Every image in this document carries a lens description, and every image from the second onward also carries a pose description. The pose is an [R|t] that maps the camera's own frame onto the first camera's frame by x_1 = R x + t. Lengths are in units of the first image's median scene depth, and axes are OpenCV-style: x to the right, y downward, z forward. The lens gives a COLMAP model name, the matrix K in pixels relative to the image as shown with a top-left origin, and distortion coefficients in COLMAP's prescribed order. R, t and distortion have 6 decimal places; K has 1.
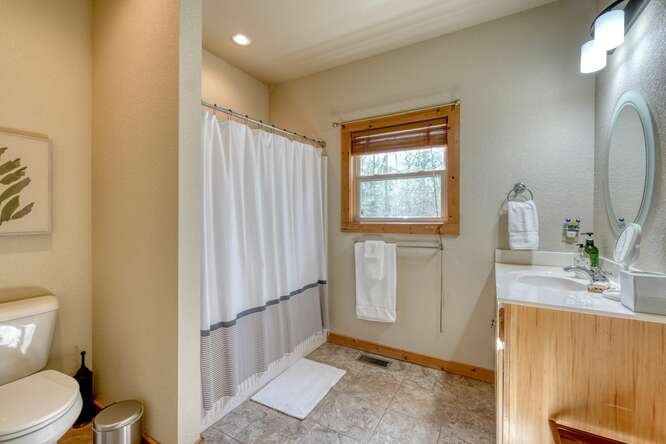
lens RADIAL K [[277.3, 0, 333.0], [0, 277.3, 222.0], [0, 0, 1]] dist [-0.001573, -0.000366]
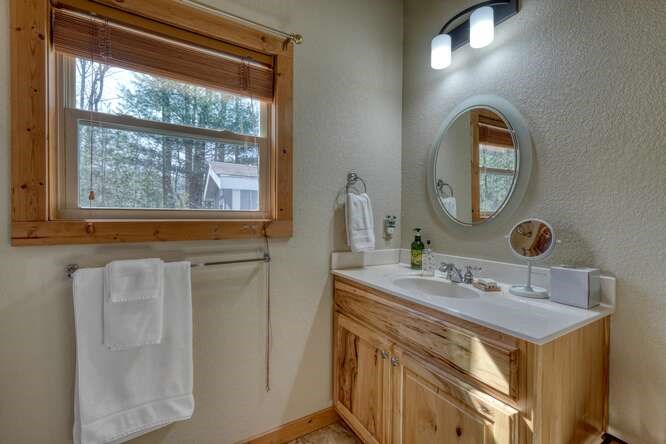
lens RADIAL K [[277.3, 0, 333.0], [0, 277.3, 222.0], [0, 0, 1]] dist [-0.001573, -0.000366]
pose [[0.515794, -0.008903, 0.856666, -0.075704], [0.004334, 0.999960, 0.007783, 0.004370], [-0.856701, -0.000302, 0.515812, 0.542366]]
